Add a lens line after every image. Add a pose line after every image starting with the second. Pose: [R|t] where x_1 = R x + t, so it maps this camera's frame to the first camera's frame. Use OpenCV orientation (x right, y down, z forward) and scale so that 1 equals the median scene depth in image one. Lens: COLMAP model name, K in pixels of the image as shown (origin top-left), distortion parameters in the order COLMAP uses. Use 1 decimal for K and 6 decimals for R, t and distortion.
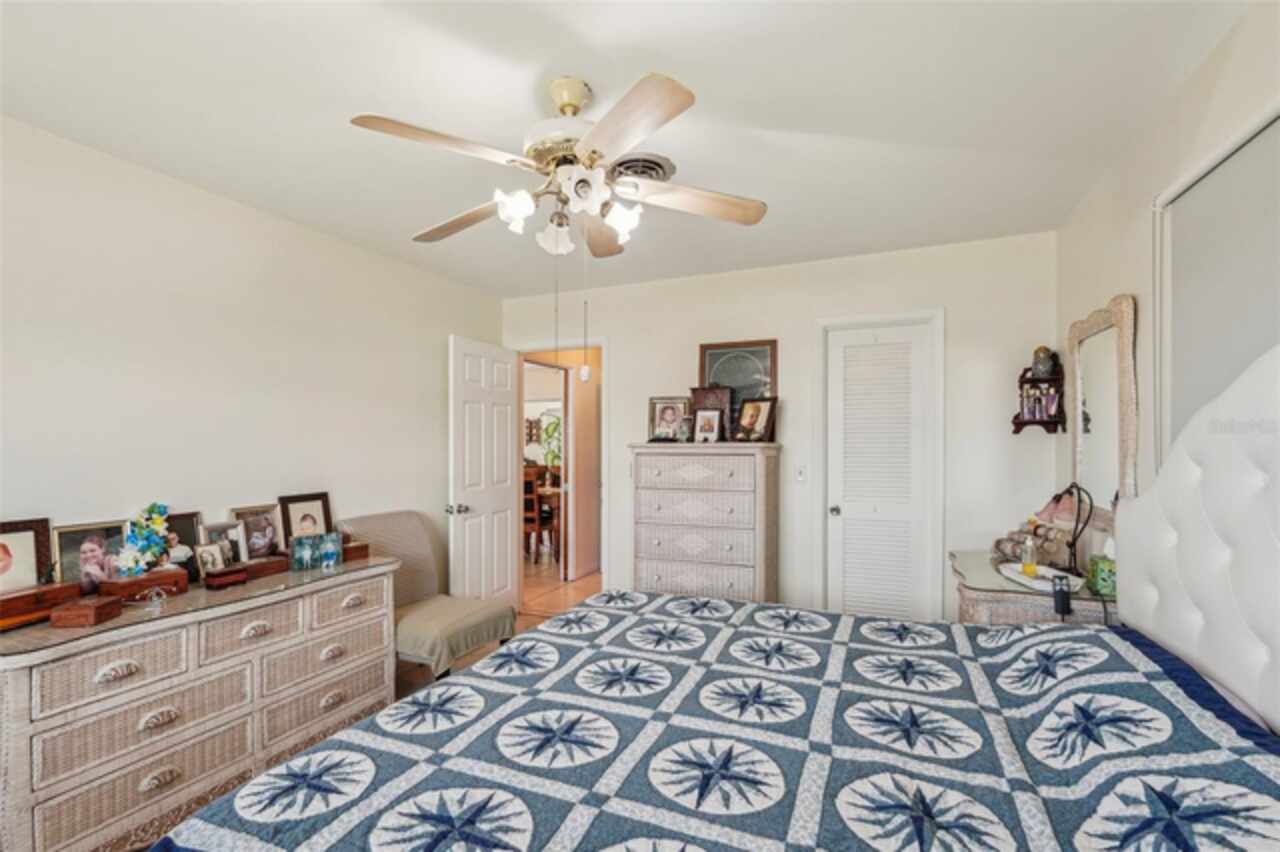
lens RADIAL K [[577.2, 0, 638.1], [0, 577.2, 439.4], [0, 0, 1]] dist [-0.010367, 0.004286]
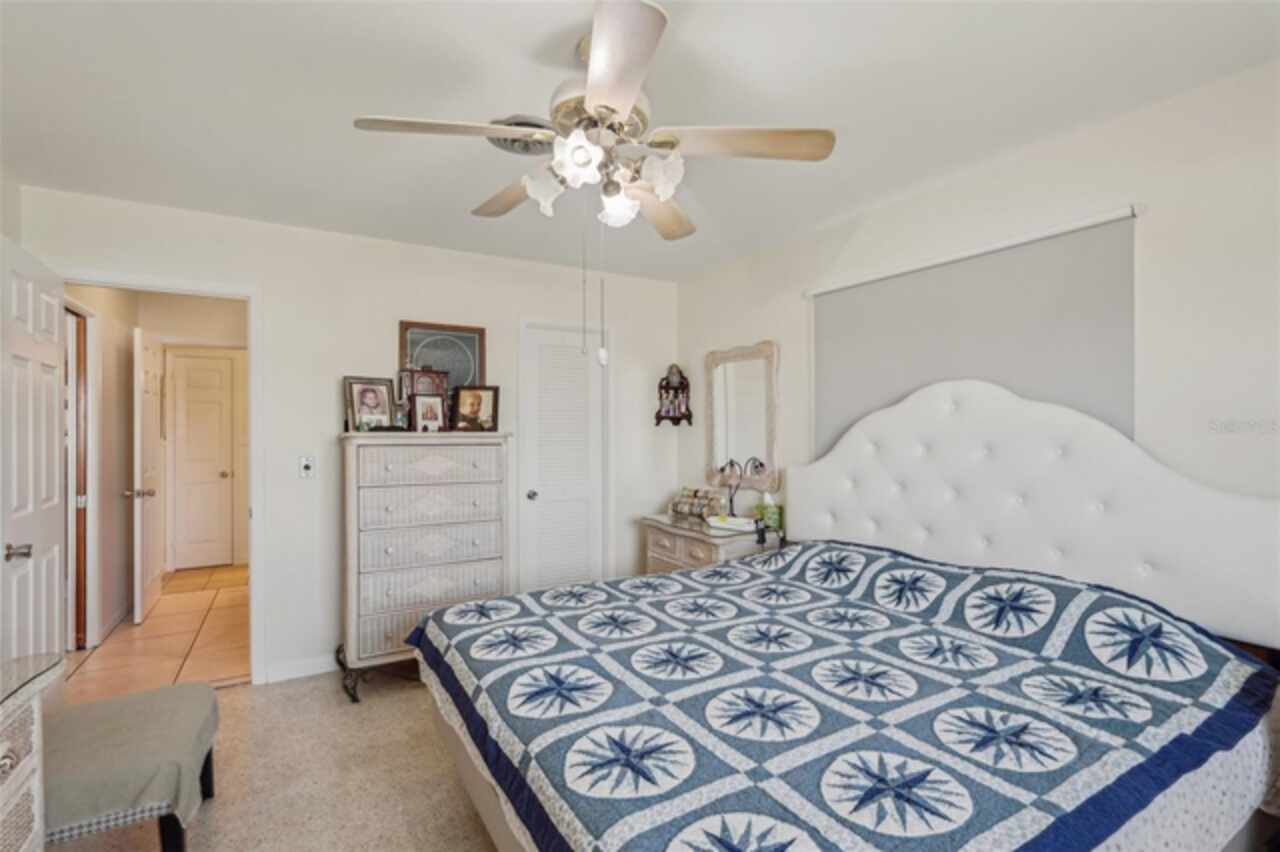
lens RADIAL K [[577.2, 0, 628.4], [0, 577.2, 421.9], [0, 0, 1]] dist [-0.010367, 0.004286]
pose [[0.594381, 0.015864, 0.804027, -0.509036], [-0.005936, 0.999865, -0.015340, 0.002381], [-0.804161, 0.004345, 0.594395, 0.256590]]
